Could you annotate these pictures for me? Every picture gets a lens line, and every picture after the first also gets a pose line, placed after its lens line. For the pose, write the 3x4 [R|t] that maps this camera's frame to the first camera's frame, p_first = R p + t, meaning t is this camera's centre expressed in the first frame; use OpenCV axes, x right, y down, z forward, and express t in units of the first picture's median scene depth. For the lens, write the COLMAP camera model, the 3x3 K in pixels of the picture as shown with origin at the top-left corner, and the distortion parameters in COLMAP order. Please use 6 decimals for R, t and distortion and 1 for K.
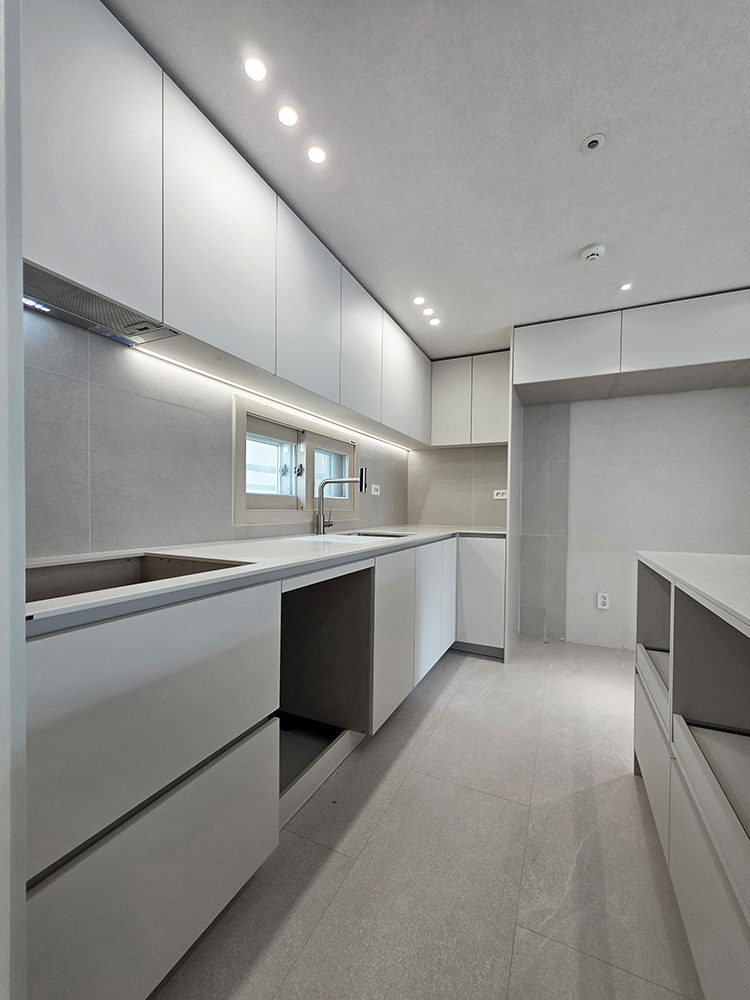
lens RADIAL K [[403.3, 0, 378.8], [0, 403.3, 519.0], [0, 0, 1]] dist [-0.000112, 0.000365]
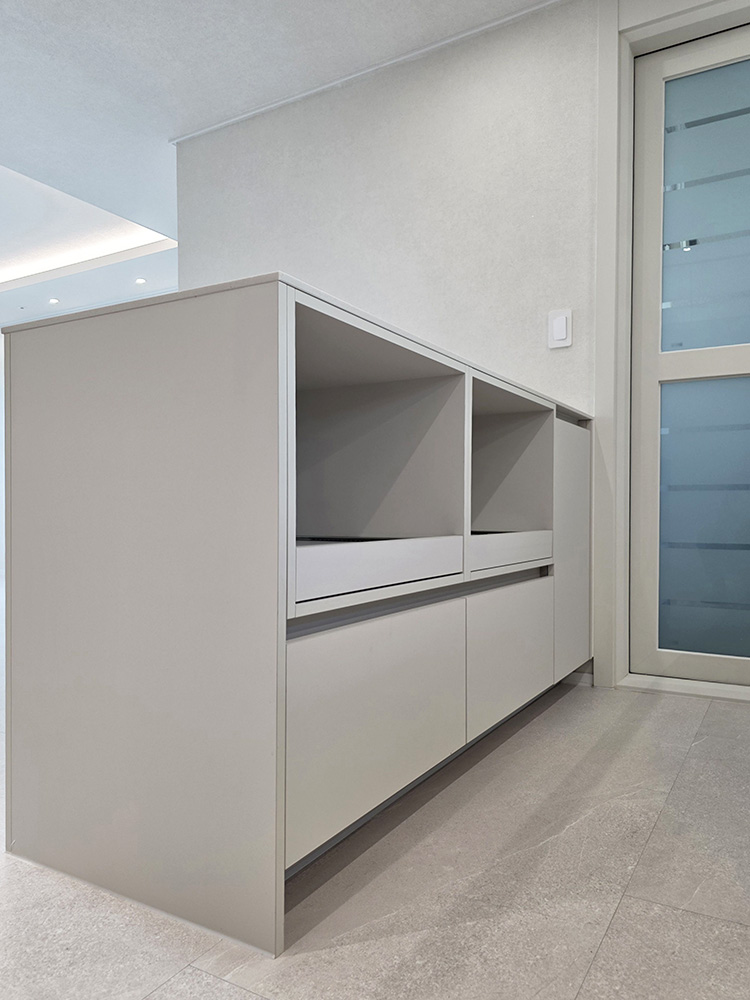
lens RADIAL K [[734.9, 0, 375.0], [0, 734.9, 500.0], [0, 0, 1]] dist [-0.000995, -0.000693]
pose [[-0.995476, -0.013083, 0.094108, 0.628686], [-0.011466, 0.999777, 0.017707, 0.308946], [-0.094319, 0.016548, -0.995404, 1.982547]]
